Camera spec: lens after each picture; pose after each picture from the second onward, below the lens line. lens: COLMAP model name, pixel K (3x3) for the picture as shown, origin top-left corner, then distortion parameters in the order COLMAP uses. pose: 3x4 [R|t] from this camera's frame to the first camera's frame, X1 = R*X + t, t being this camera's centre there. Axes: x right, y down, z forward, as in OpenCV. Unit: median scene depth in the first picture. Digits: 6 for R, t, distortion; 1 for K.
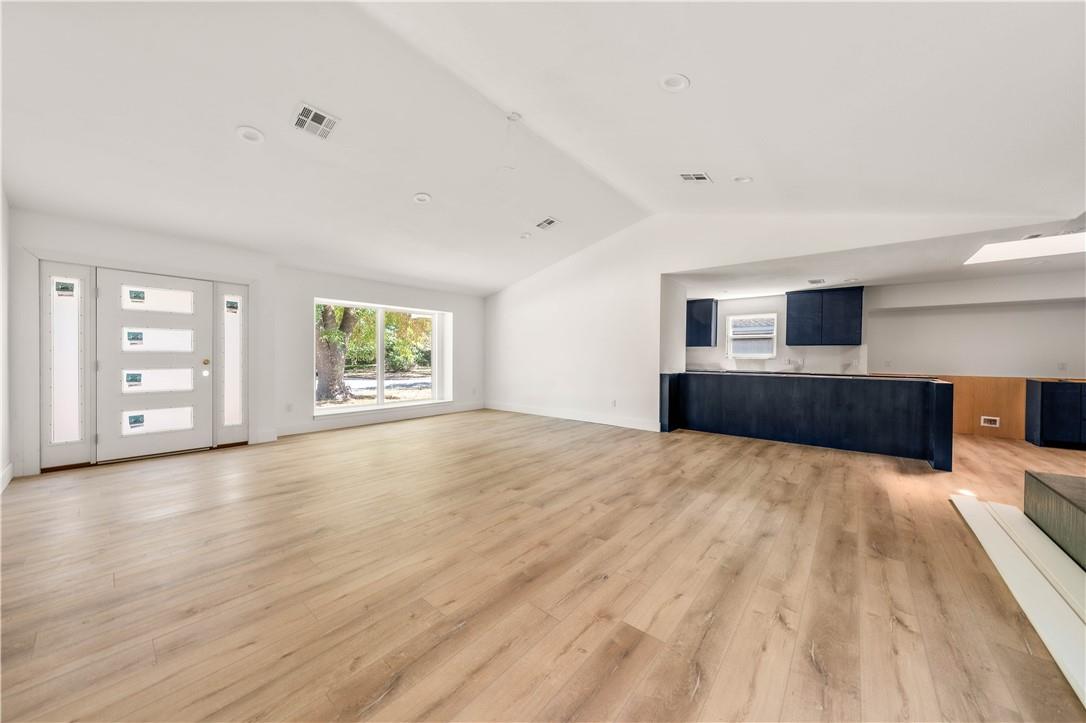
lens RADIAL K [[372.3, 0, 545.3], [0, 372.3, 359.2], [0, 0, 1]] dist [-0.002048, 0.001264]
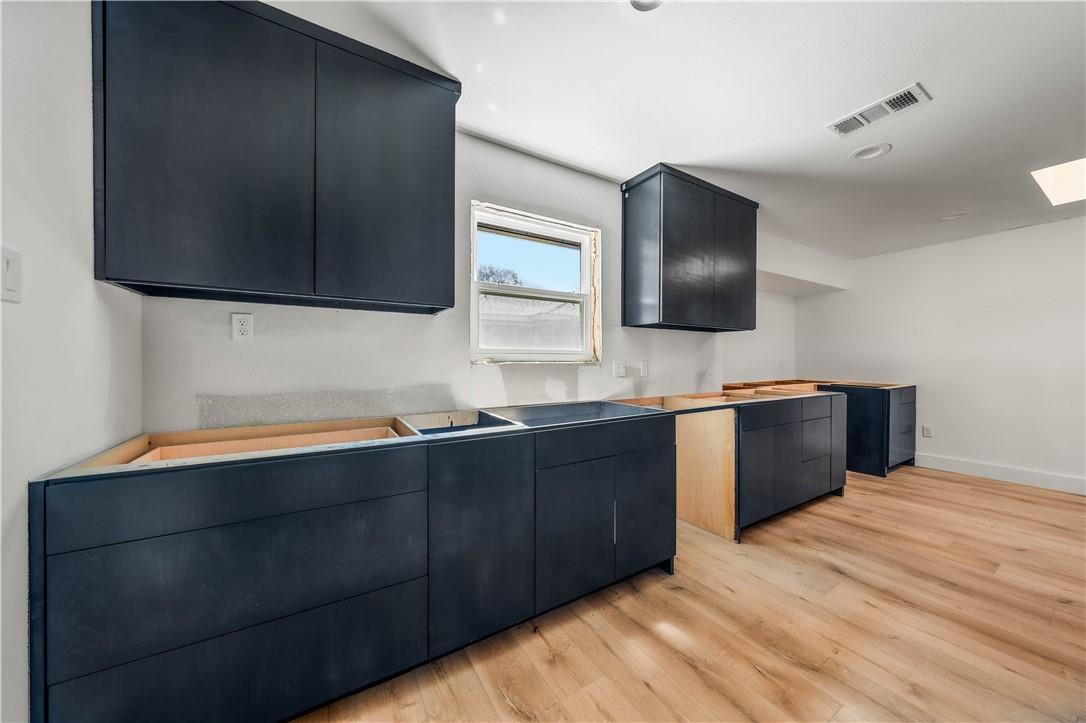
lens RADIAL K [[372.3, 0, 545.3], [0, 372.3, 359.2], [0, 0, 1]] dist [-0.002048, 0.001264]
pose [[0.312531, -0.011706, 0.949835, 0.581051], [0.005805, 0.999929, 0.010413, -0.016534], [-0.949890, 0.002260, 0.312577, 1.963886]]
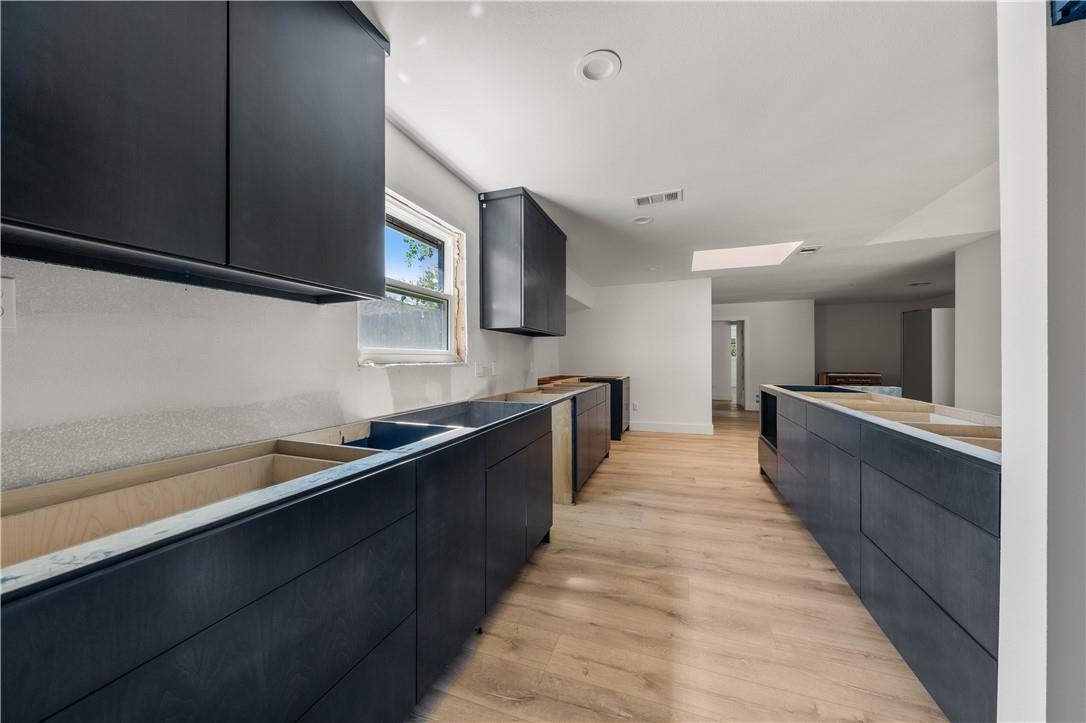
lens RADIAL K [[372.3, 0, 543.7], [0, 372.3, 358.1], [0, 0, 1]] dist [-0.002048, 0.001264]
pose [[-0.343684, -0.005233, 0.939071, 0.555296], [0.005470, 0.999956, 0.007574, -0.017074], [-0.939069, 0.007740, -0.343641, 2.193728]]
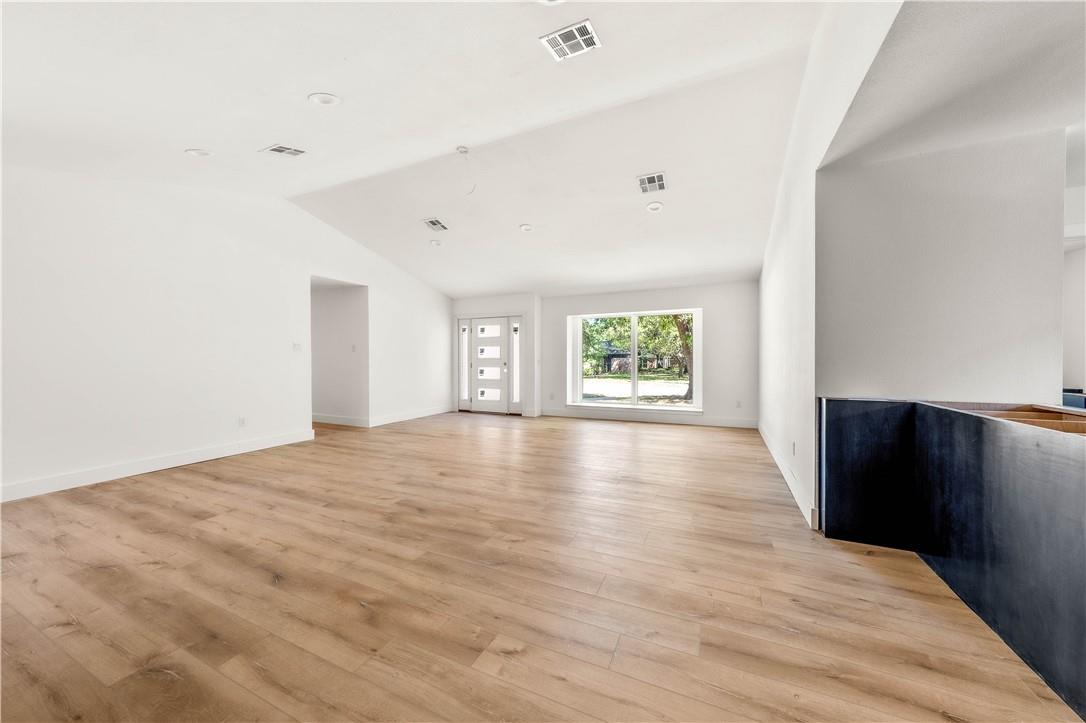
lens RADIAL K [[372.3, 0, 540.5], [0, 372.3, 360.3], [0, 0, 1]] dist [-0.002048, 0.001264]
pose [[0.257068, -0.001923, -0.966391, 1.028445], [0.001279, 0.999998, -0.001649, -0.007922], [0.966392, -0.000812, 0.257070, 0.900225]]
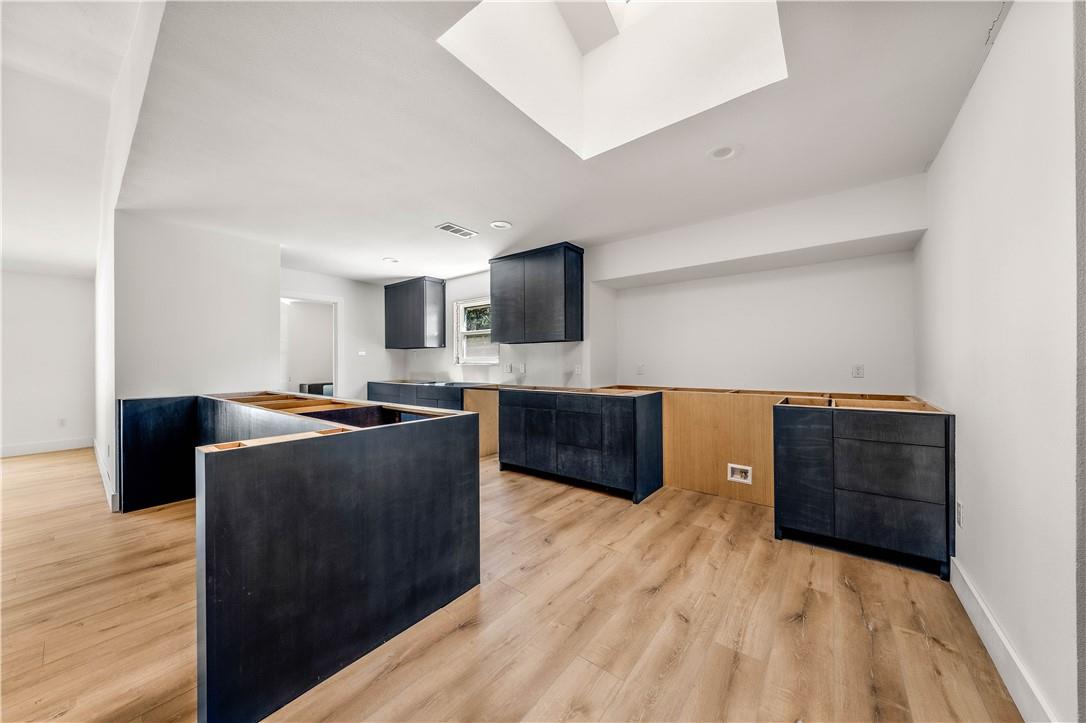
lens RADIAL K [[372.3, 0, 545.3], [0, 372.3, 362.6], [0, 0, 1]] dist [-0.002048, 0.001264]
pose [[0.999227, -0.017207, 0.035360, 1.410173], [0.017359, 0.999841, -0.004010, -0.001562], [-0.035285, 0.004621, 0.999367, 0.718350]]
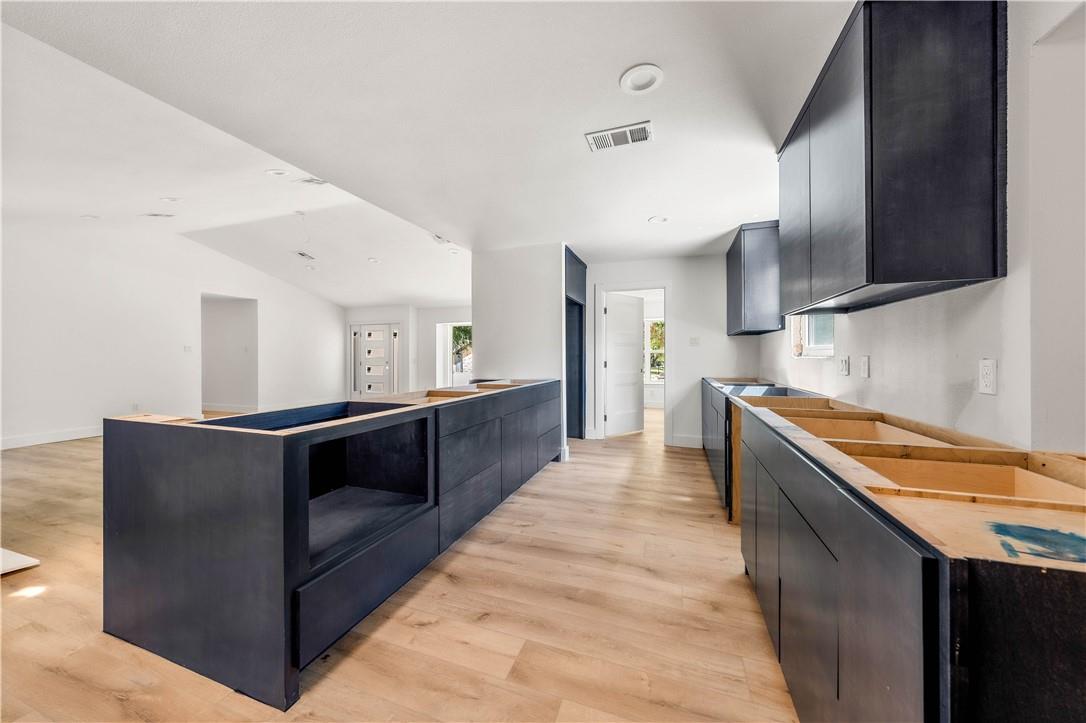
lens RADIAL K [[372.3, 0, 539.8], [0, 372.3, 355.9], [0, 0, 1]] dist [-0.002048, 0.001264]
pose [[0.346151, -0.013498, -0.938082, 1.727766], [0.004664, 0.999909, -0.012666, -0.000125], [0.938167, 0.000009, 0.346182, 1.365745]]
